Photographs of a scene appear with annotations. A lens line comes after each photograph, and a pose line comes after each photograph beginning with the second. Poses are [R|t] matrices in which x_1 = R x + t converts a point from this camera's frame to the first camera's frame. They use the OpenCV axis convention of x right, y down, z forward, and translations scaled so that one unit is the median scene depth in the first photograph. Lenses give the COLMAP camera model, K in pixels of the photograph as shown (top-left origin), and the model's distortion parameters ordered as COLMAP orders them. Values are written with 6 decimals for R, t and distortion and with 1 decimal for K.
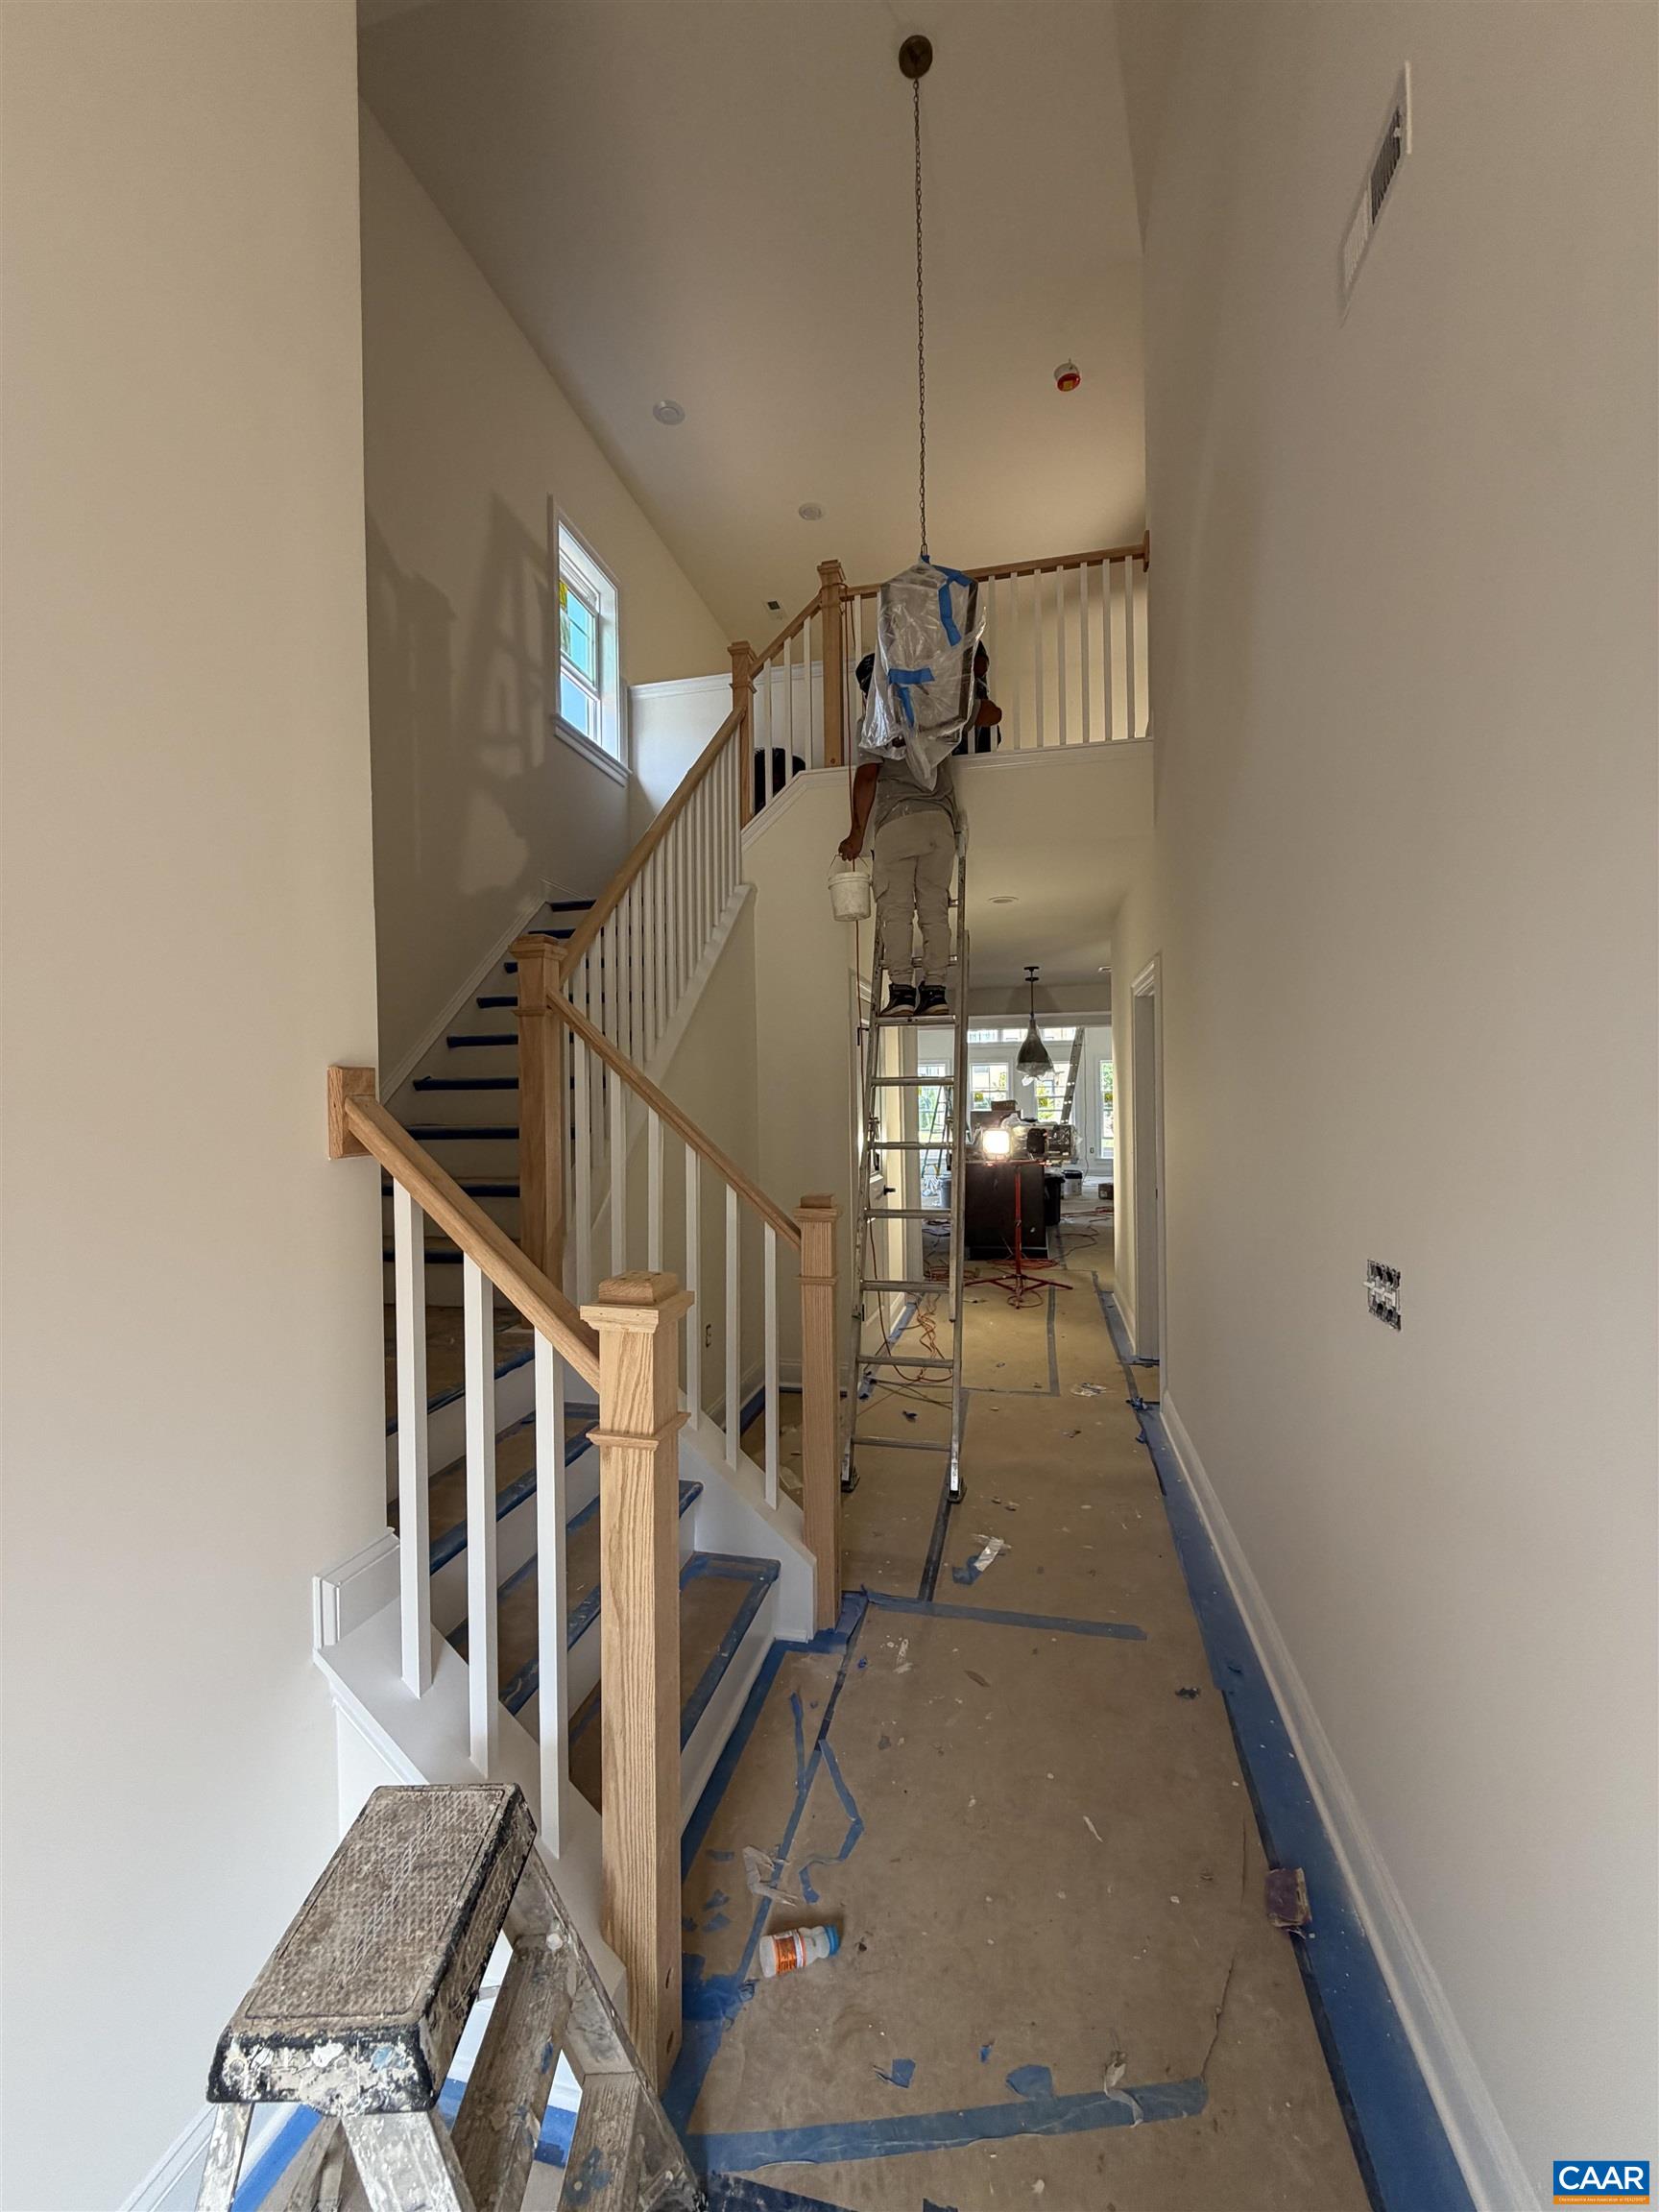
lens RADIAL K [[901.9, 0, 821.1], [0, 901.9, 1098.2], [0, 0, 1]] dist [-0.002014, 0.000048]
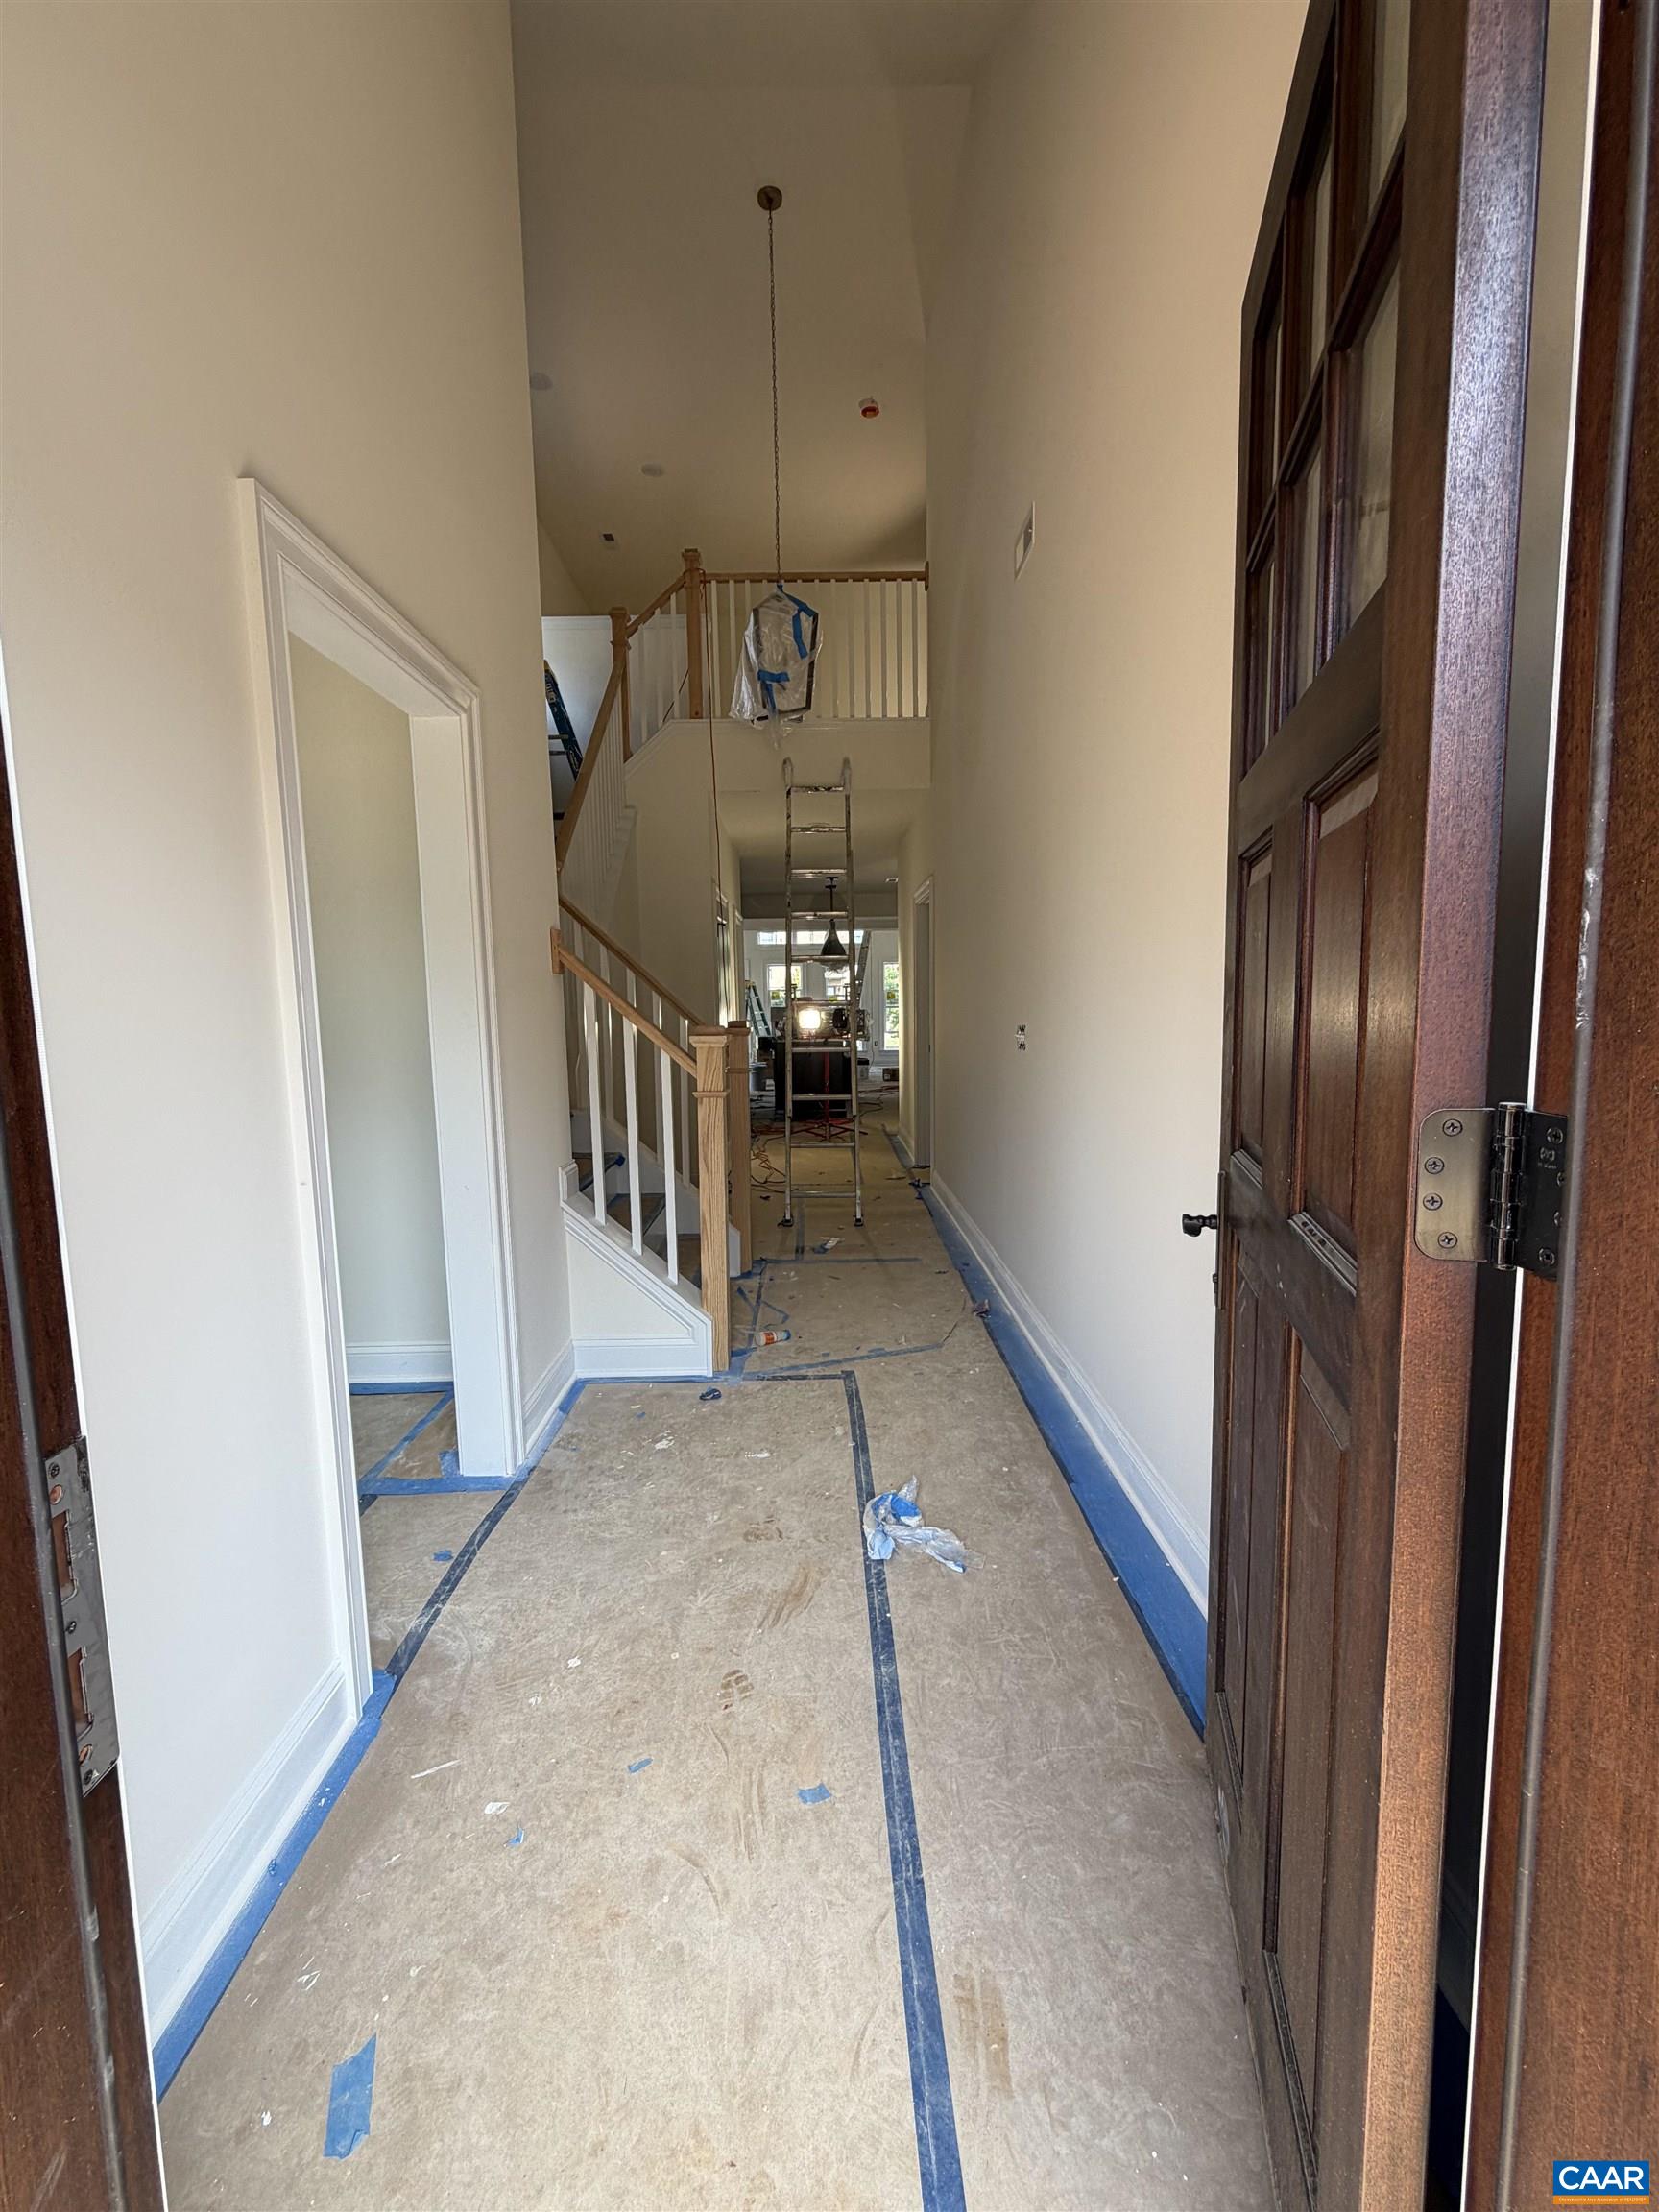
lens RADIAL K [[901.9, 0, 827.4], [0, 901.9, 1103.8], [0, 0, 1]] dist [-0.002014, 0.000048]
pose [[0.971001, -0.029643, 0.237230, -0.152061], [0.003205, 0.993808, 0.111063, 0.047429], [-0.239054, -0.107082, 0.965084, -0.418724]]
